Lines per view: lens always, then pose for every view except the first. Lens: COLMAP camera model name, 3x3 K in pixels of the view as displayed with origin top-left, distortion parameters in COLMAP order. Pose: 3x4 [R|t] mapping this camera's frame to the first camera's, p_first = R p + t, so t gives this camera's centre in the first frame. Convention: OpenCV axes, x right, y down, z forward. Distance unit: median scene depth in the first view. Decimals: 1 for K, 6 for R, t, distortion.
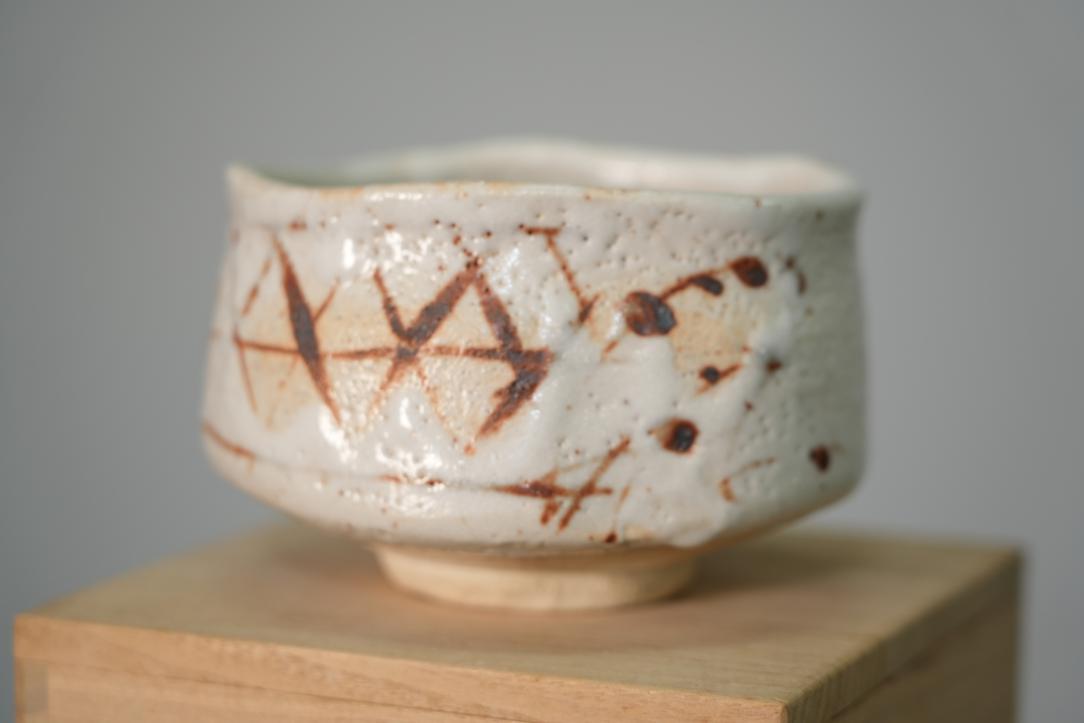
lens RADIAL K [[3270.6, 0, 542.0], [0, 3270.6, 361.5], [0, 0, 1]] dist [0.122247, 0.326246]
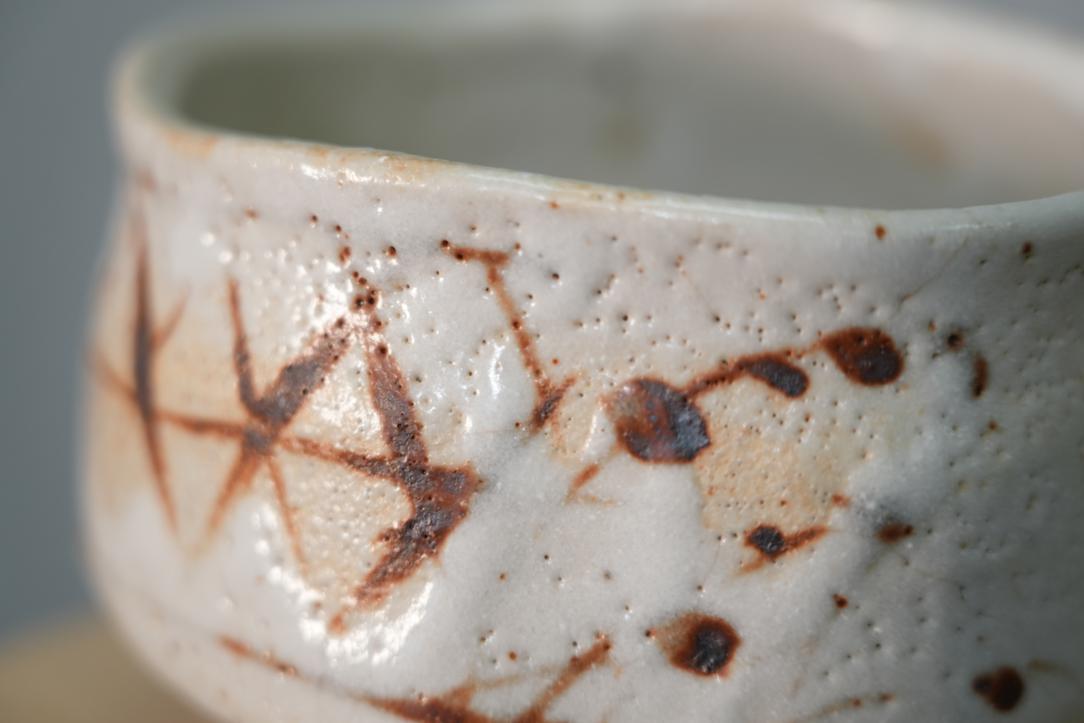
lens RADIAL K [[3270.6, 0, 542.0], [0, 3270.6, 361.5], [0, 0, 1]] dist [0.122247, 0.326246]
pose [[0.935156, 0.106965, -0.337700, 0.197736], [-0.049461, 0.983410, 0.174525, -0.118829], [0.350765, -0.146506, 0.924932, 0.489227]]
